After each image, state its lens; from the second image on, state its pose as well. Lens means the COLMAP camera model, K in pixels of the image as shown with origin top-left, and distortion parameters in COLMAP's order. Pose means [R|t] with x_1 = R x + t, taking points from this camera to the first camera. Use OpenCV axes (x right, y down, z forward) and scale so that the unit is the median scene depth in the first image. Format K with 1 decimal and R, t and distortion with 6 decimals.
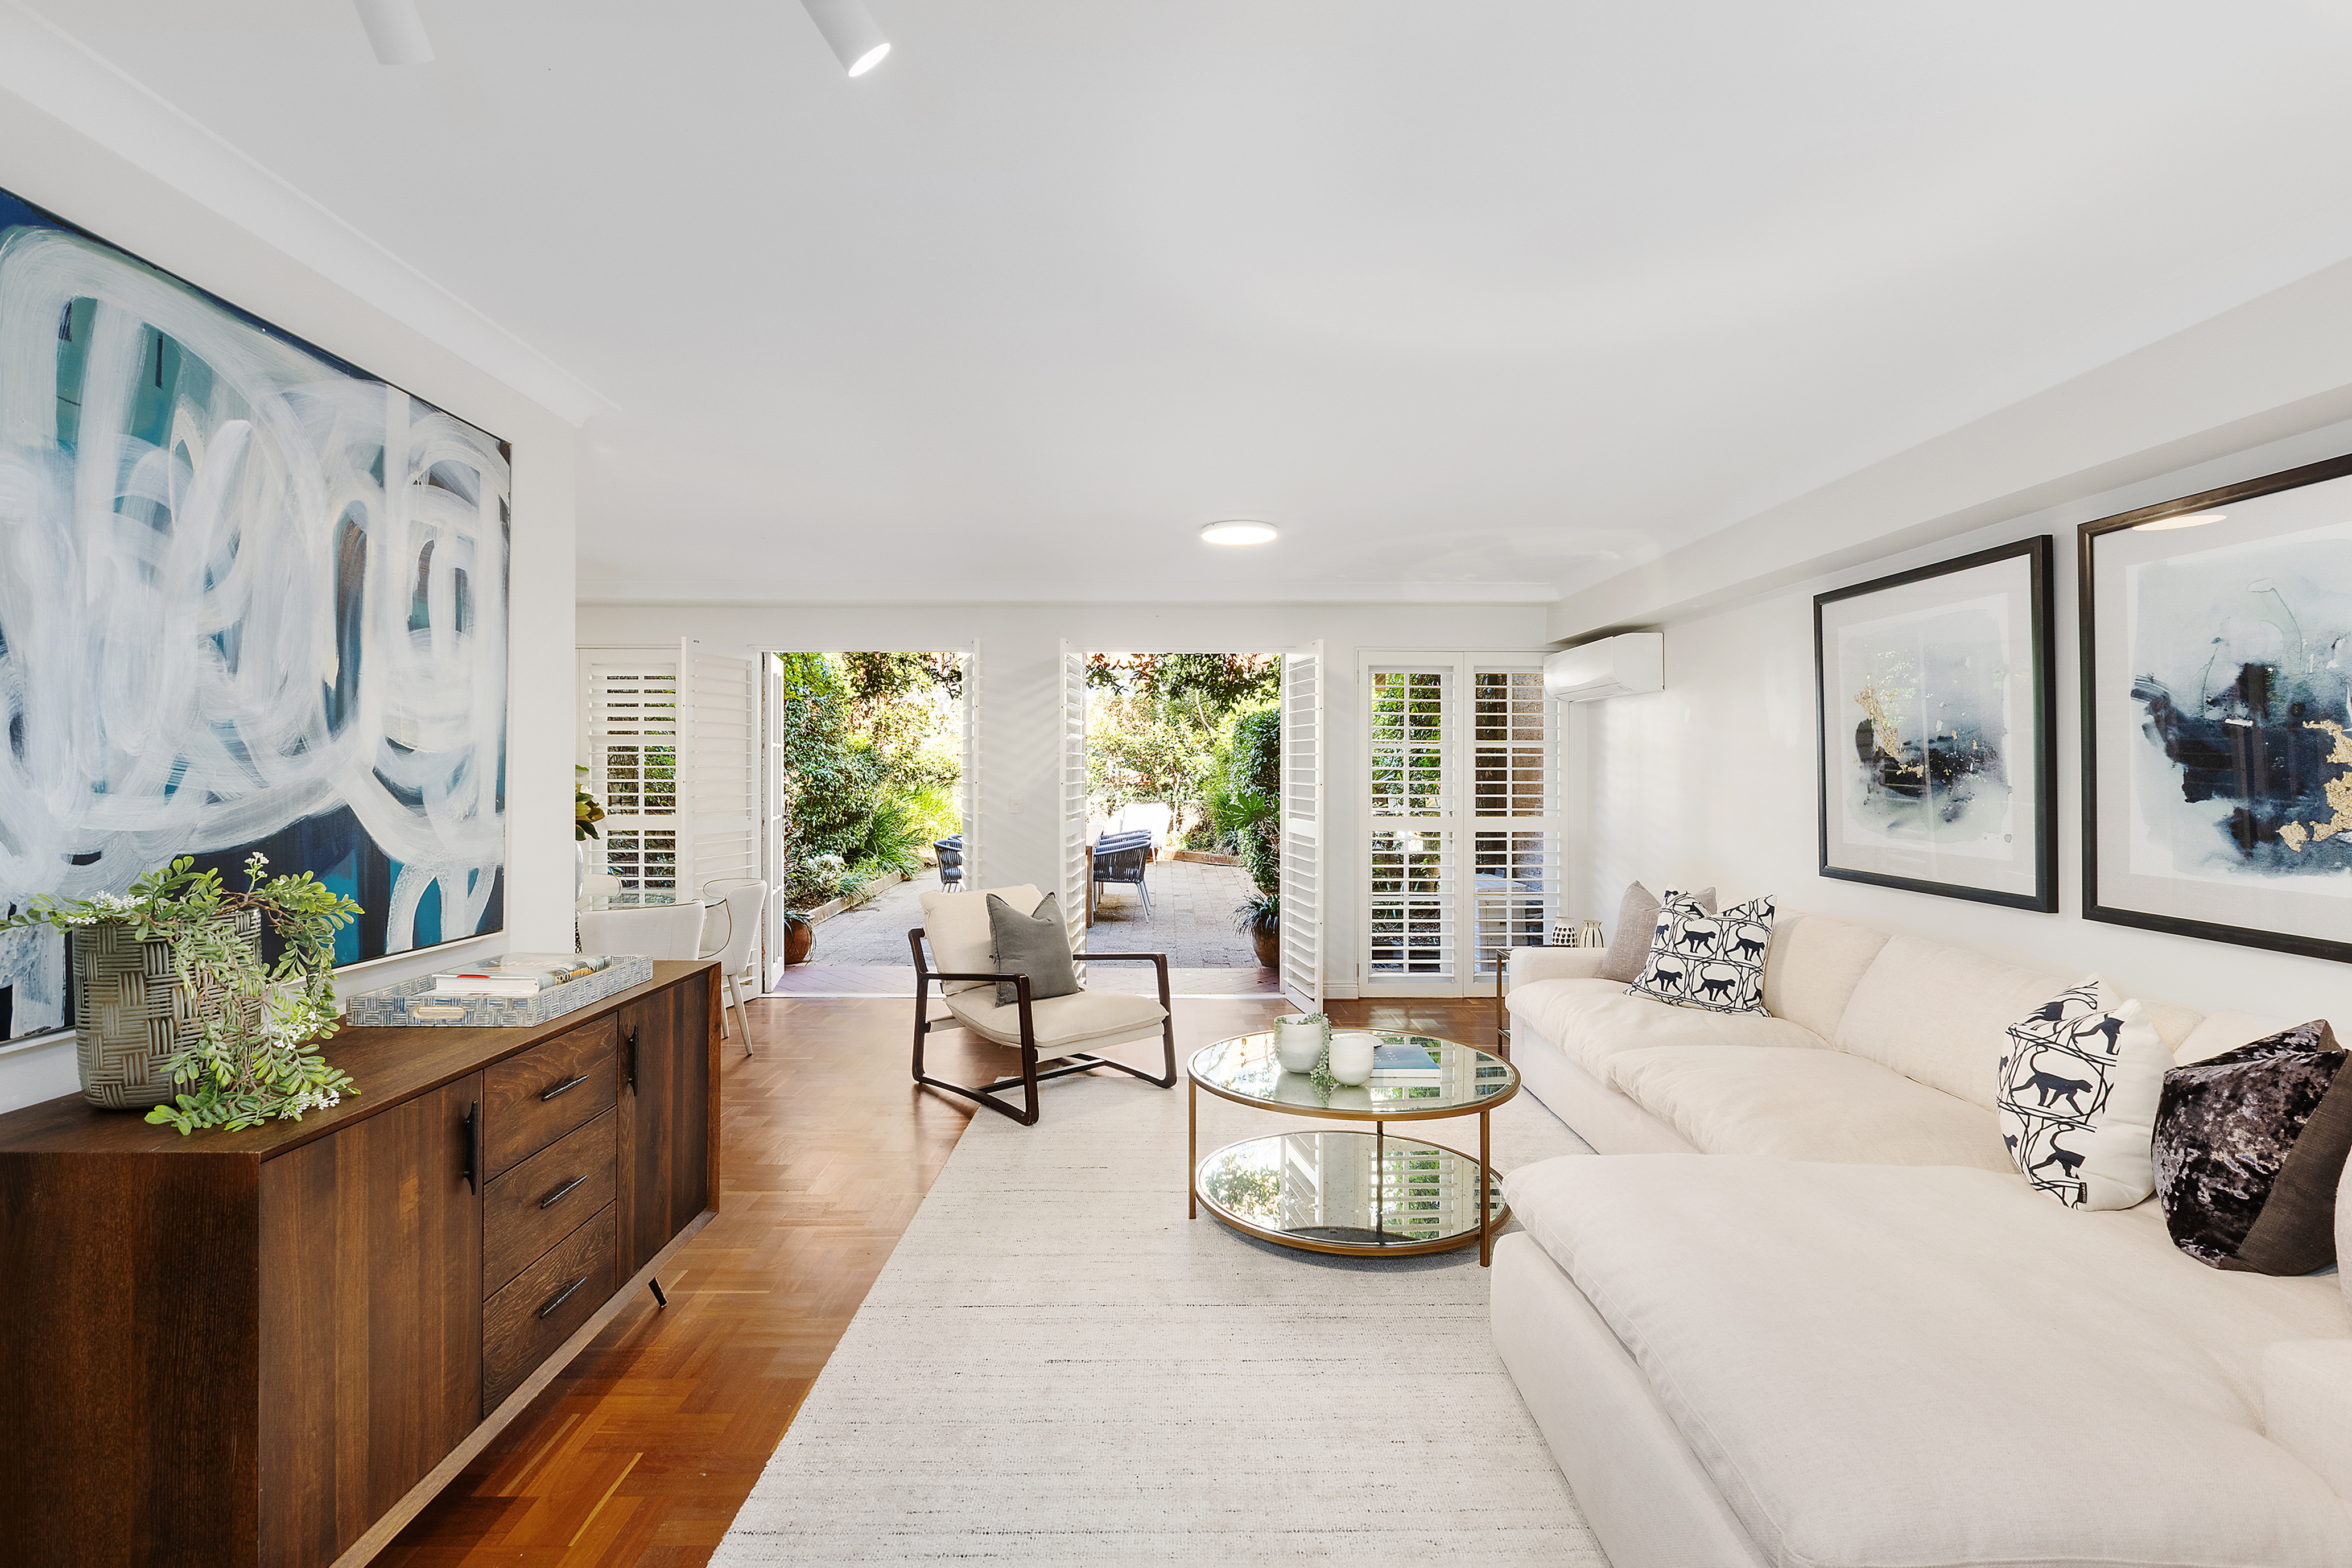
lens RADIAL K [[1113.1, 0, 1174.8], [0, 1113.1, 776.4], [0, 0, 1]] dist [0.004248, 0.000182]
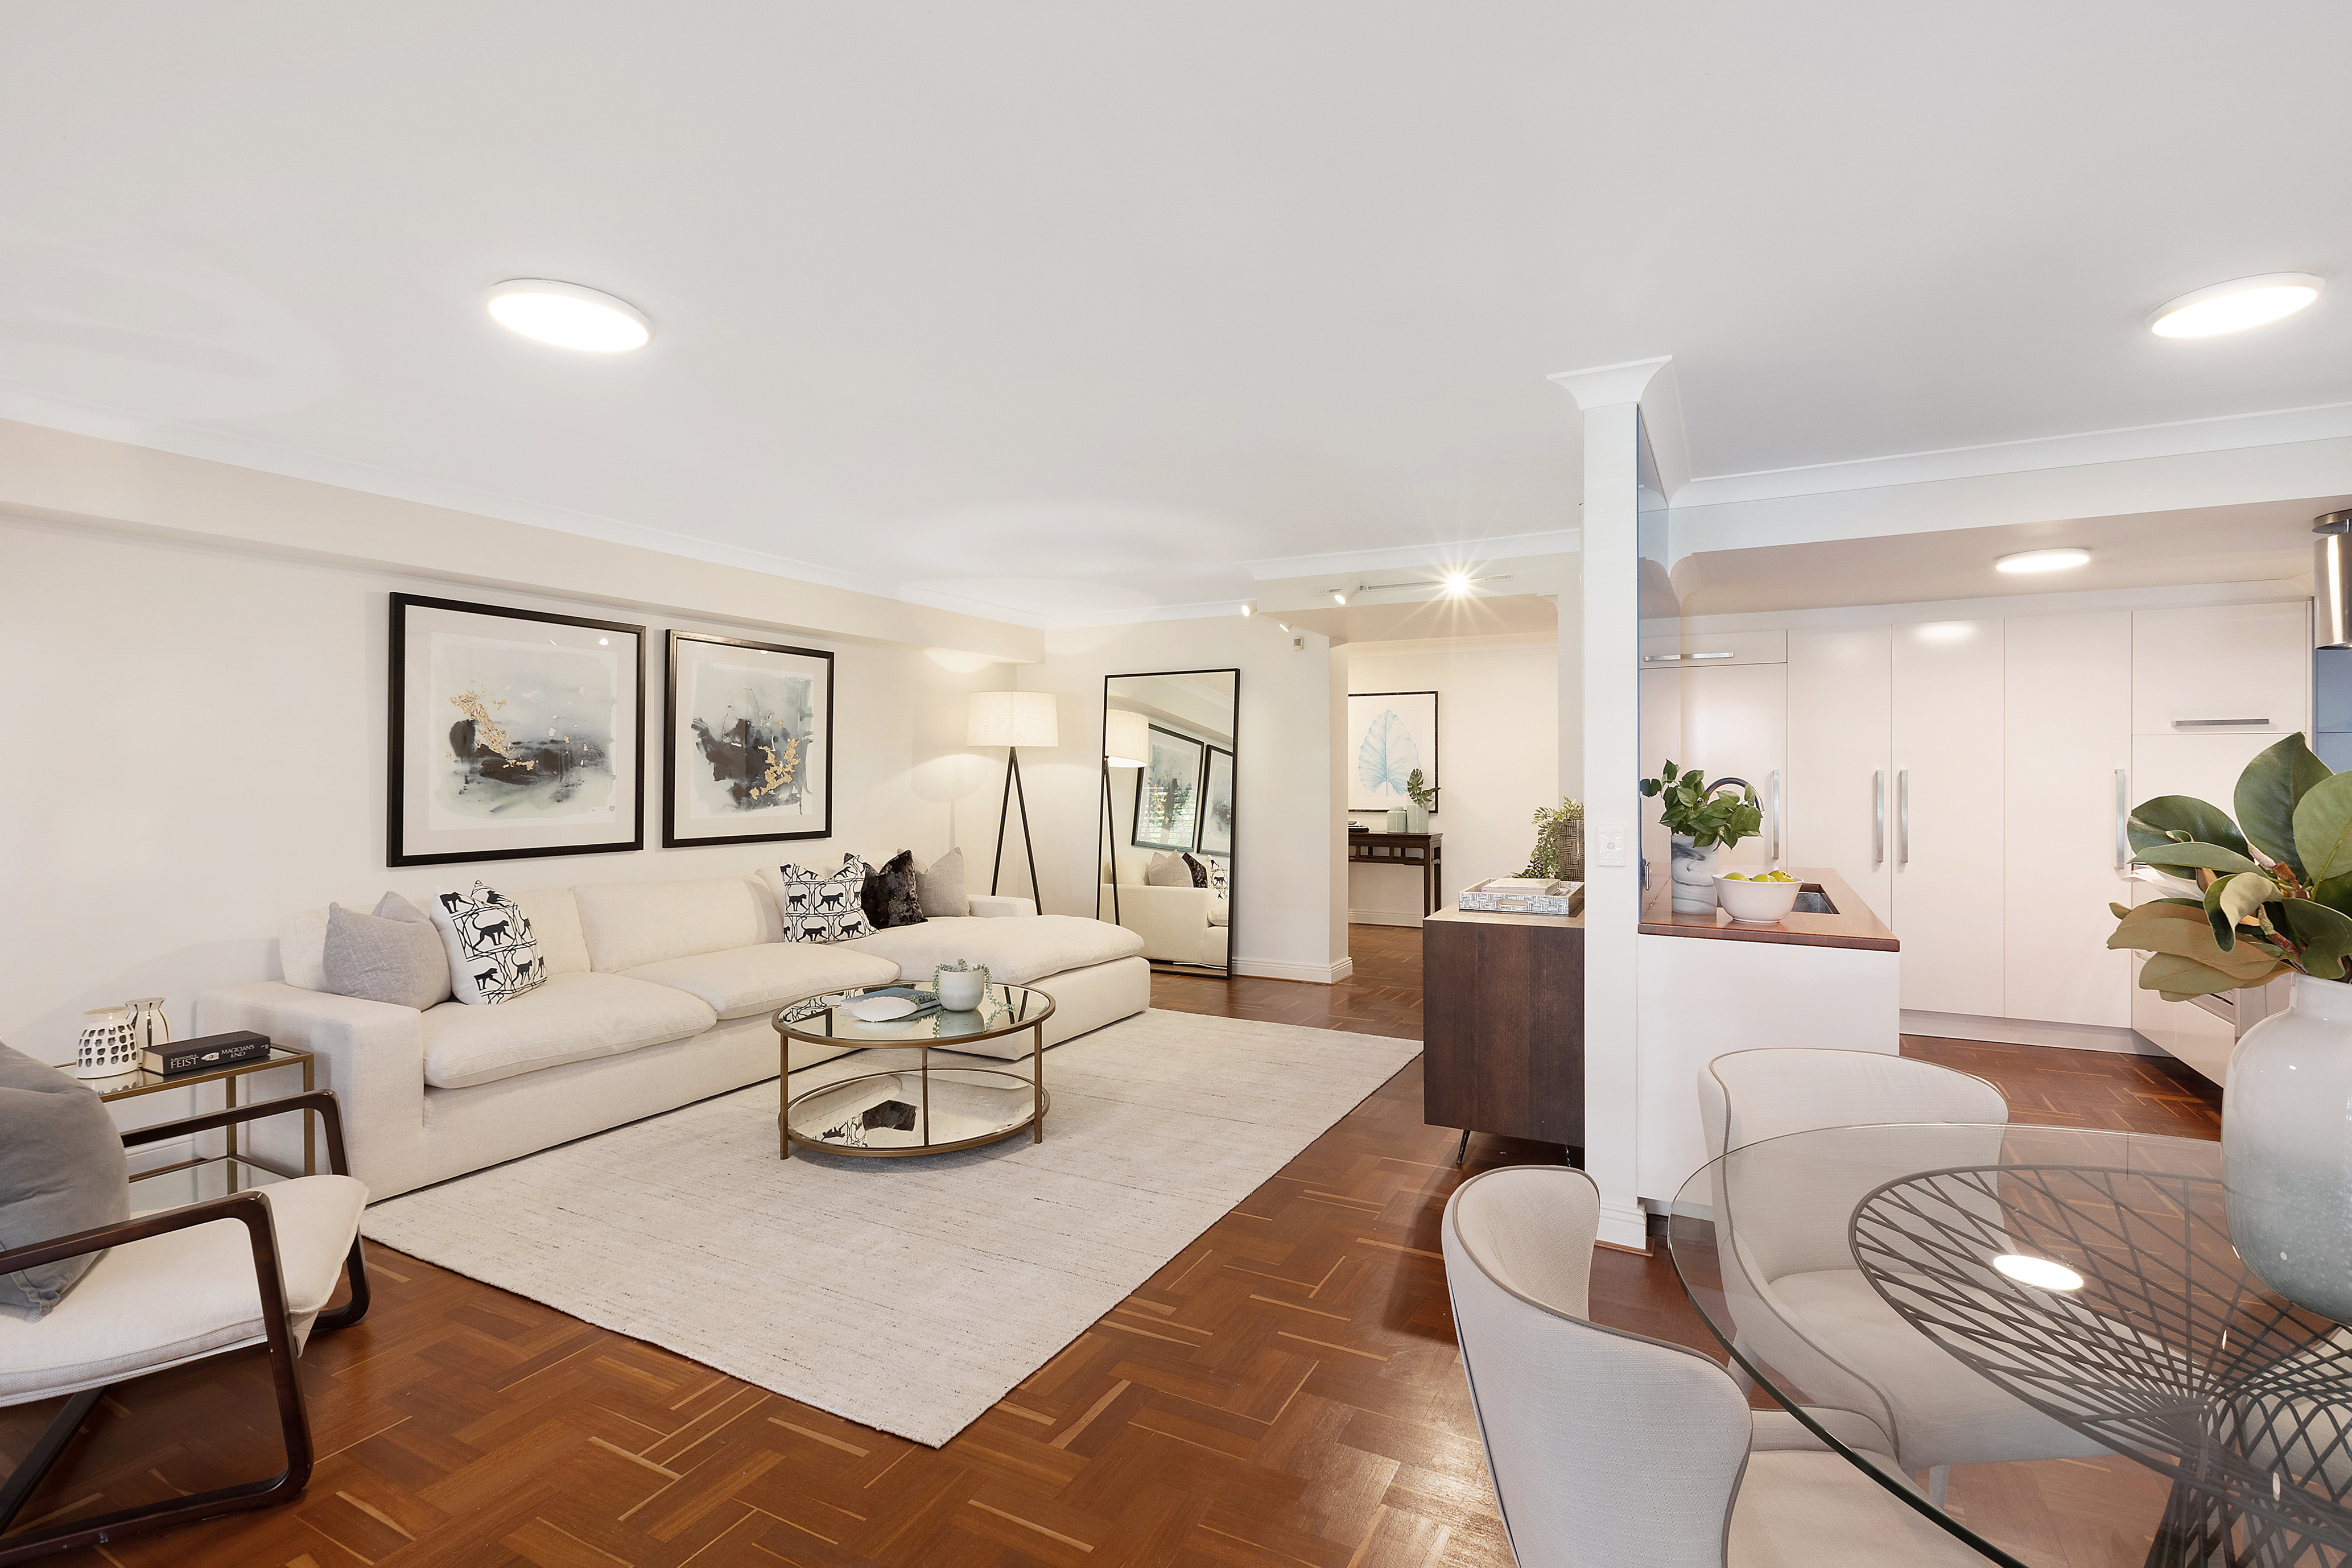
lens RADIAL K [[1083.3, 0, 1175.5], [0, 1083.3, 769.0], [0, 0, 1]] dist [-0.000490, -0.000032]
pose [[-0.878691, -0.002875, 0.477382, -0.572337], [-0.001398, 0.999993, 0.003450, -0.005406], [-0.477389, 0.002364, -0.878689, 1.655779]]
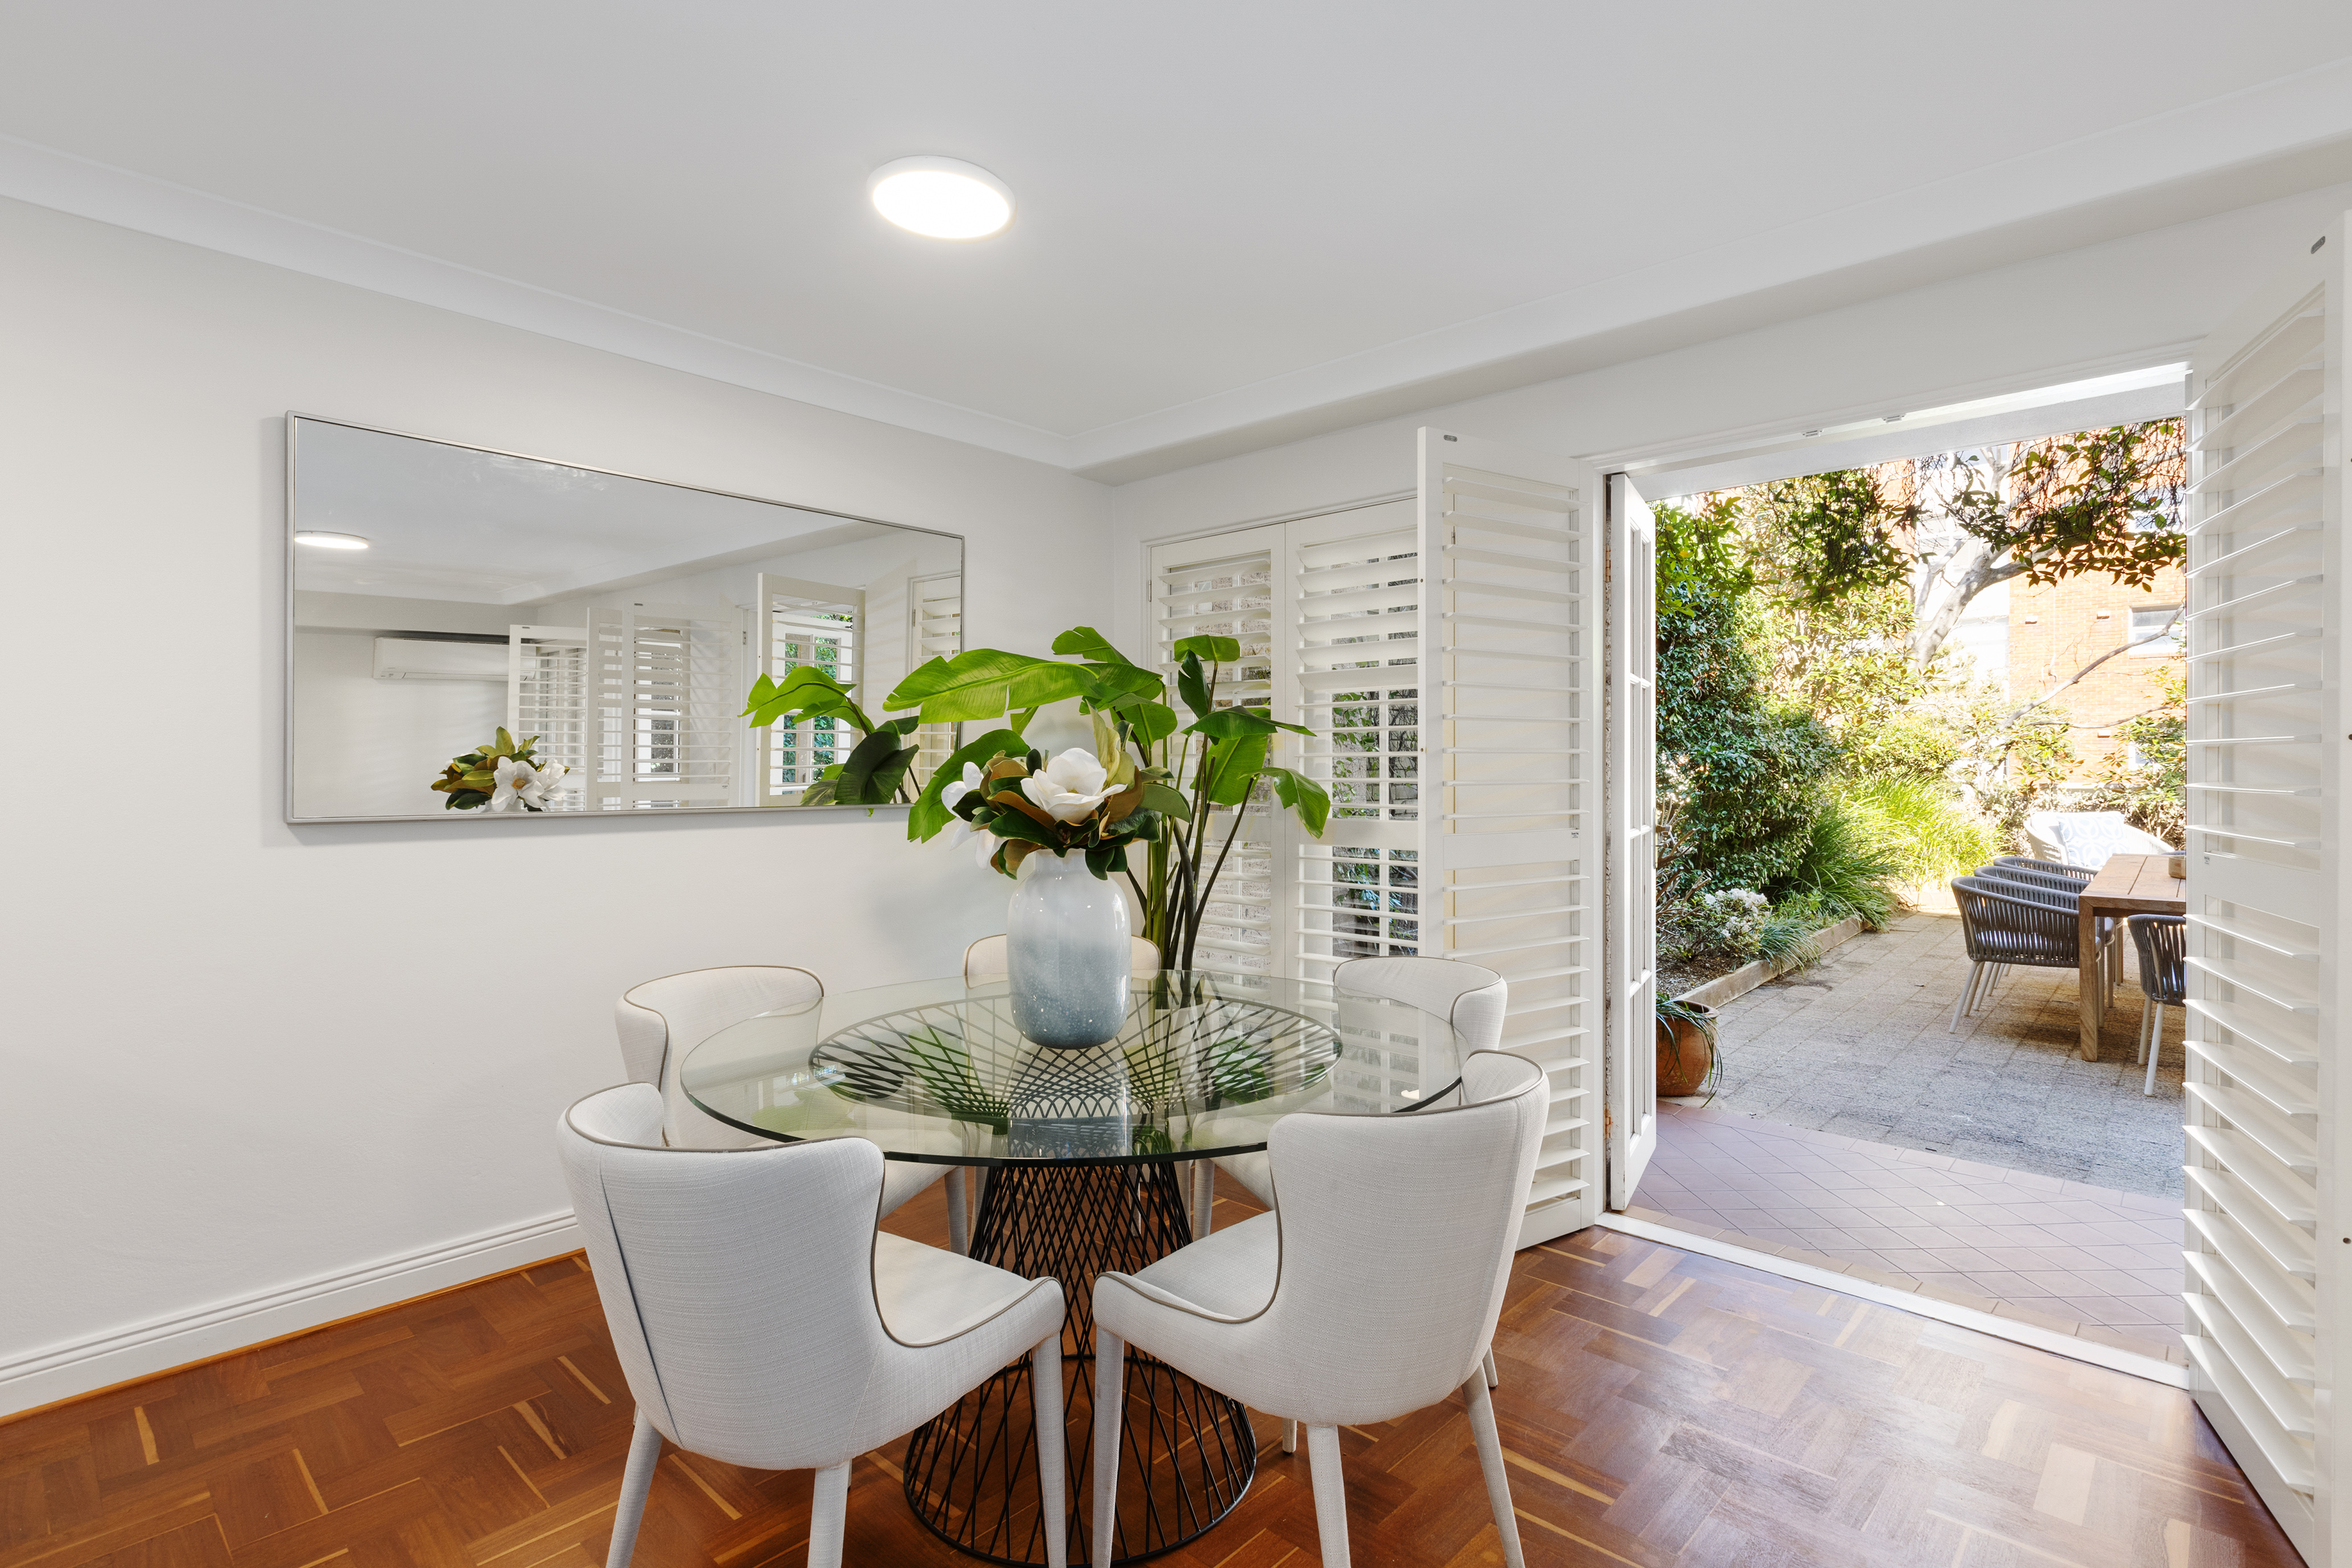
lens RADIAL K [[1113.1, 0, 1176.8], [0, 1113.1, 770.6], [0, 0, 1]] dist [0.004248, 0.000182]
pose [[0.726173, -0.001643, -0.687510, -0.191646], [-0.002382, 0.999985, -0.004905, 0.015302], [0.687508, 0.005200, 0.726158, 0.573235]]
